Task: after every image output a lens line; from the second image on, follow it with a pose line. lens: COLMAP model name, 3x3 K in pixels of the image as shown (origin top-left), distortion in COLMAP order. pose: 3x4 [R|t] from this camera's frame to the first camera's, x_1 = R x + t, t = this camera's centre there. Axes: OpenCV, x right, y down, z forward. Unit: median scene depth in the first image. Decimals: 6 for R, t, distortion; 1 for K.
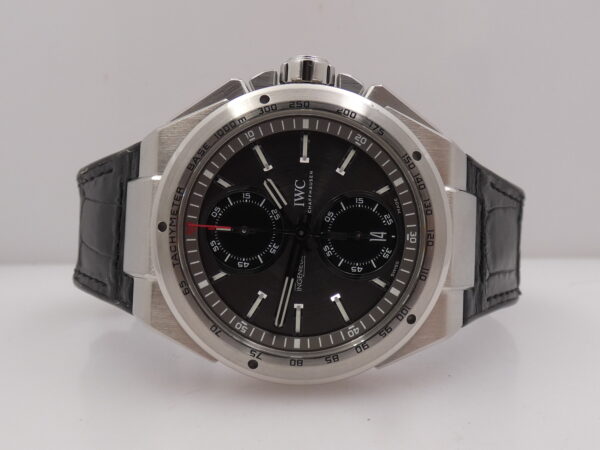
lens RADIAL K [[620.0, 0, 300.8], [0, 620.0, 227.8], [0, 0, 1]] dist [-0.001636, 0.000000]
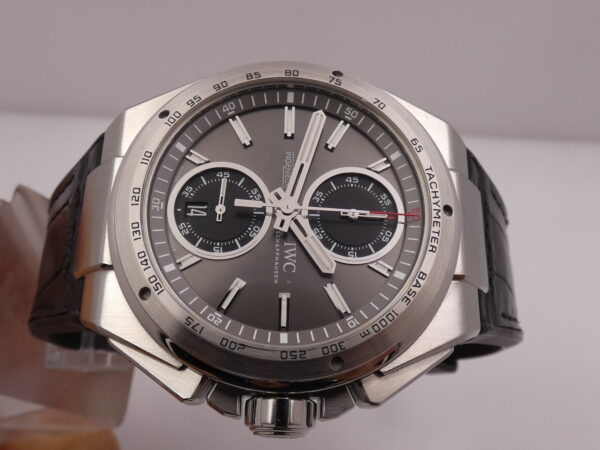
lens RADIAL K [[620.0, 0, 301.5], [0, 620.0, 222.9], [0, 0, 1]] dist [-0.001636, 0.000000]
pose [[-0.997783, -0.001467, -0.066540, 0.038221], [-0.023223, -0.929253, 0.368713, -0.322370], [-0.062373, 0.369441, 0.927159, 0.206232]]
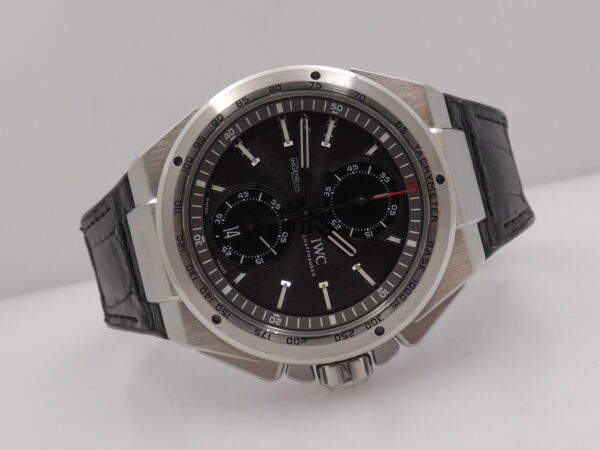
lens RADIAL K [[620.0, 0, 300.0], [0, 620.0, 223.9], [0, 0, 1]] dist [-0.001636, 0.000000]
pose [[-0.959765, 0.280513, -0.012783, 0.027827], [-0.280729, -0.957464, 0.066741, -0.071474], [0.006483, 0.067644, 0.997688, -0.002567]]
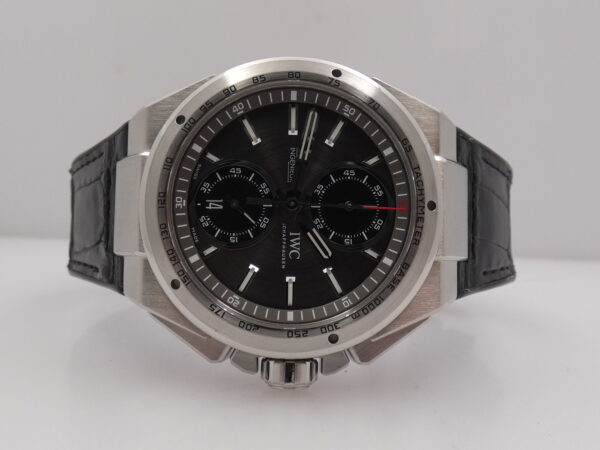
lens RADIAL K [[620.0, 0, 301.9], [0, 620.0, 225.9], [0, 0, 1]] dist [-0.001636, 0.000000]
pose [[-0.999292, 0.022915, -0.029847, 0.015561], [-0.025974, -0.993972, 0.106512, -0.130488], [-0.027227, 0.107212, 0.993863, 0.015848]]
